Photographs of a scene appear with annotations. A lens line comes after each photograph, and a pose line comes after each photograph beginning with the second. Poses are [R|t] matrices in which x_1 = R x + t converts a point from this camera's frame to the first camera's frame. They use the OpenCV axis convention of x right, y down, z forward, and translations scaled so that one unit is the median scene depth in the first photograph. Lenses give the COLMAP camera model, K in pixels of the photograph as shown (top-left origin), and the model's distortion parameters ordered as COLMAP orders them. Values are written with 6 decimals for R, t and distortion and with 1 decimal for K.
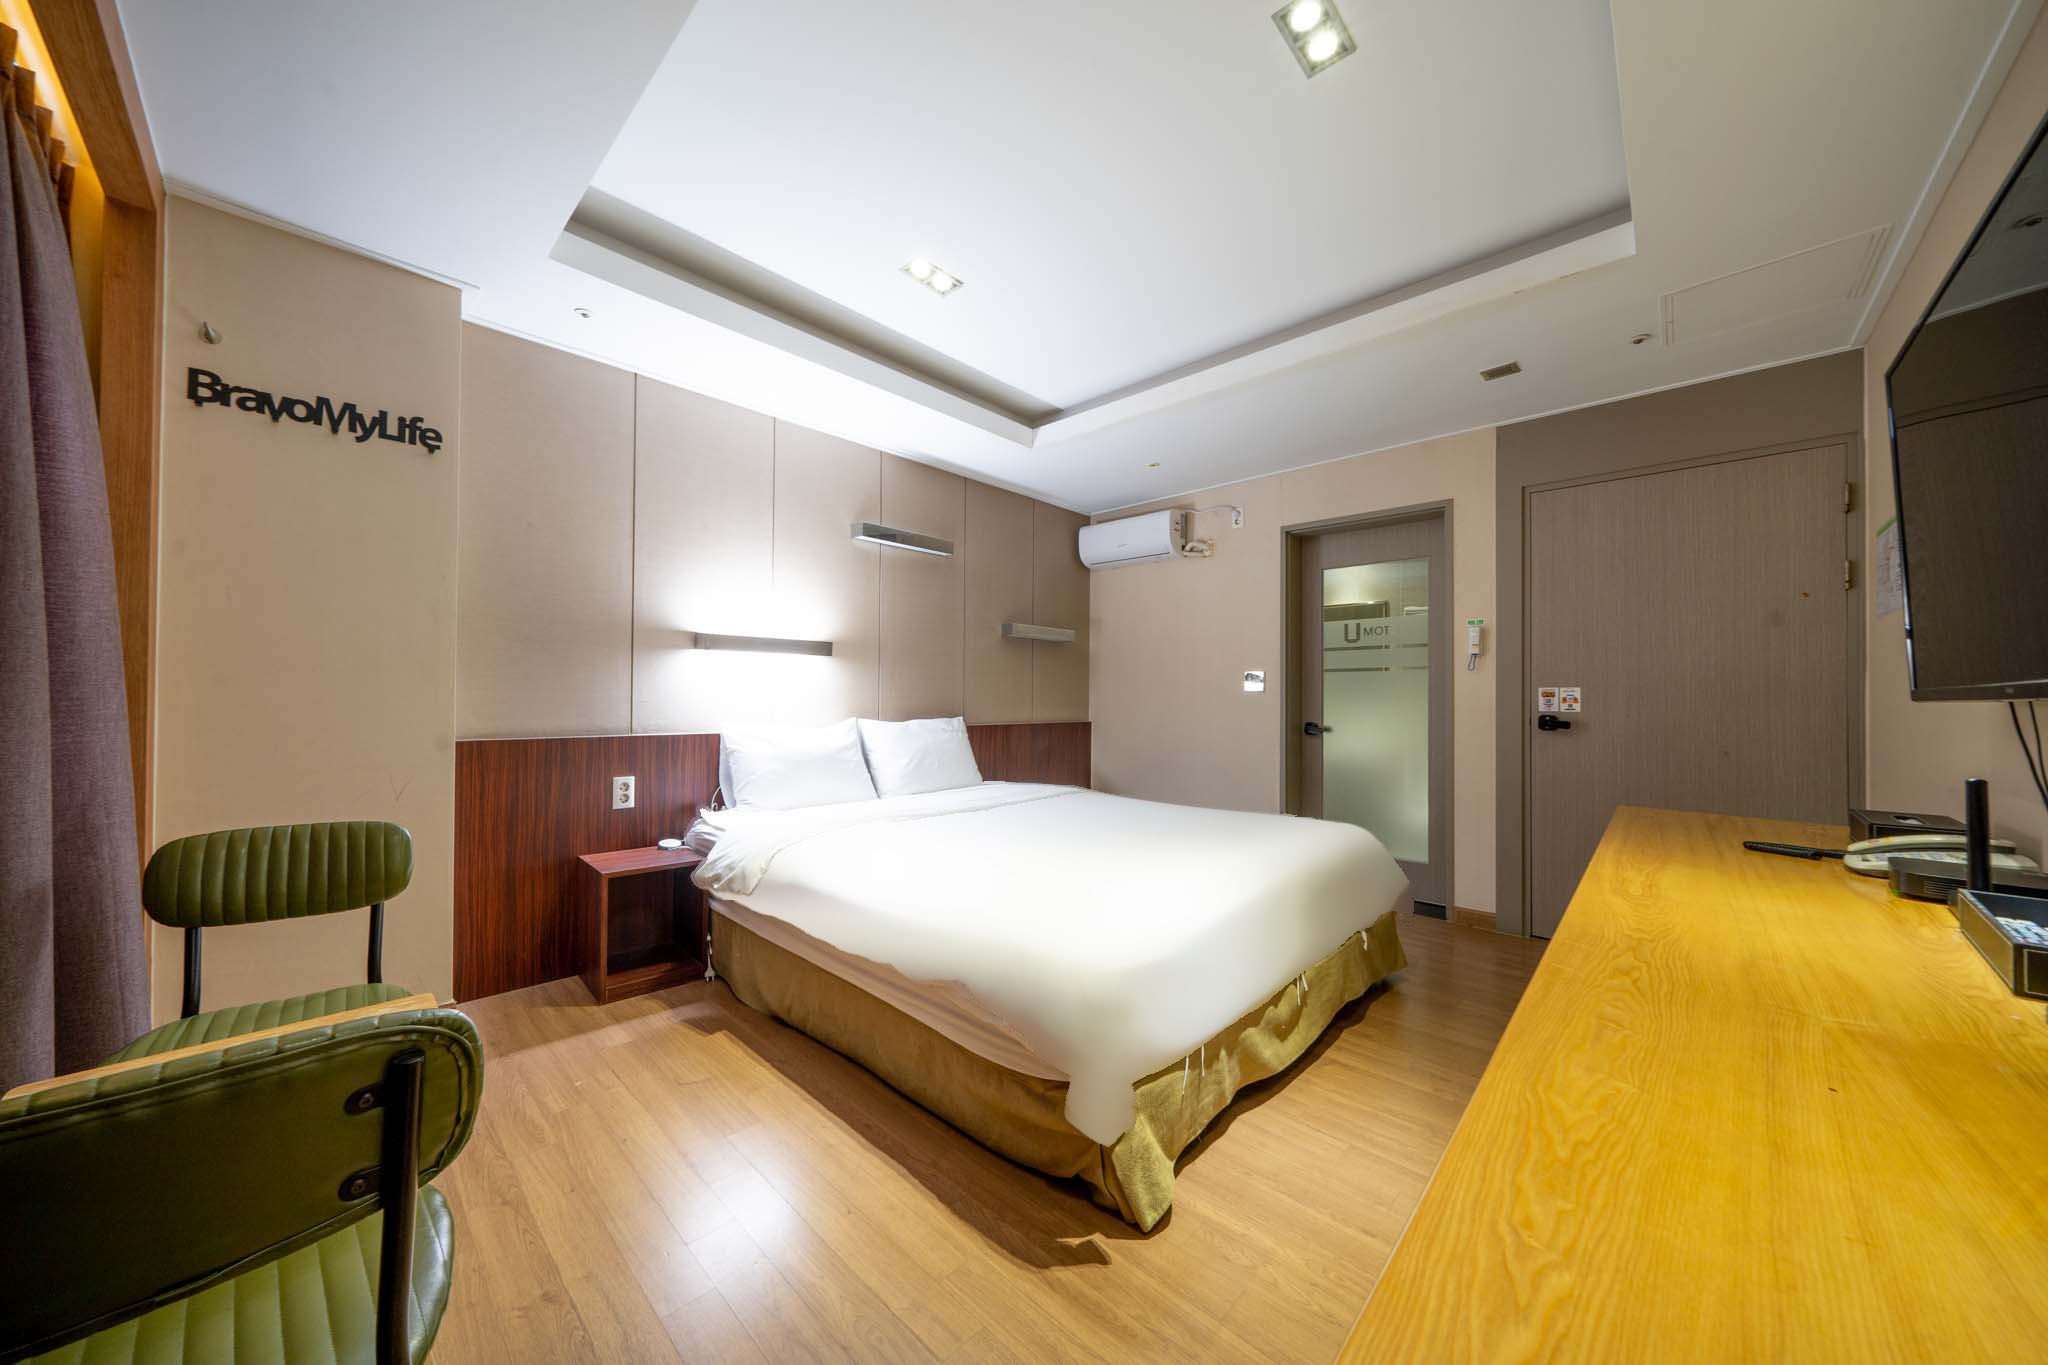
lens RADIAL K [[702.7, 0, 1005.3], [0, 702.7, 685.2], [0, 0, 1]] dist [-0.000880, 0.000053]
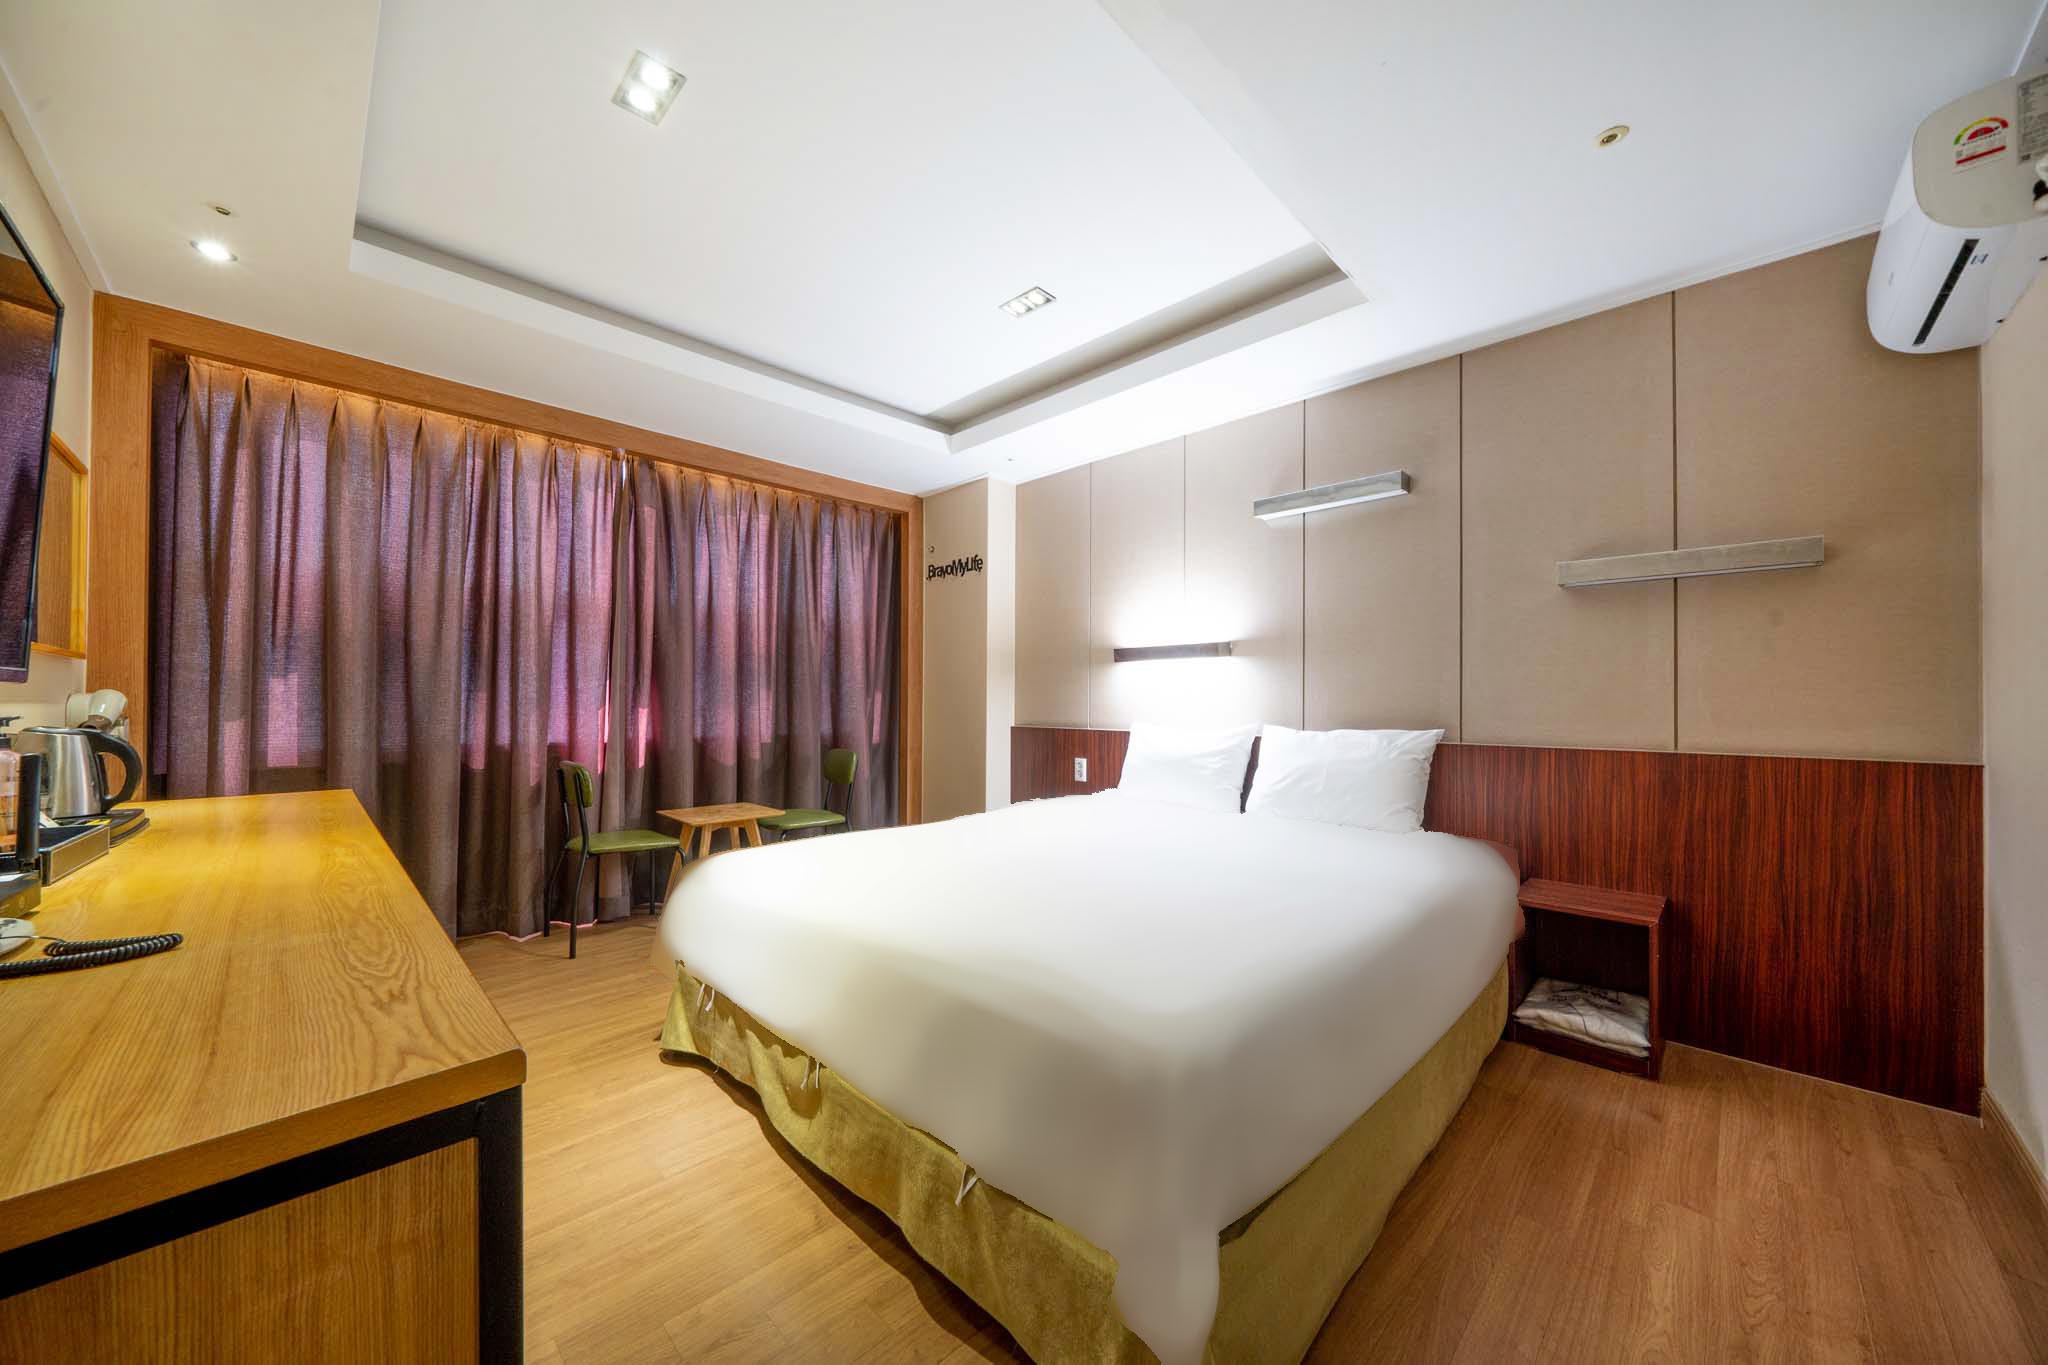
lens RADIAL K [[702.7, 0, 1005.3], [0, 702.7, 685.2], [0, 0, 1]] dist [-0.000880, 0.000053]
pose [[-0.018094, -0.030812, -0.999361, 0.833619], [0.011604, 0.999451, -0.031025, 0.026987], [0.999769, -0.012158, -0.017726, 0.863181]]
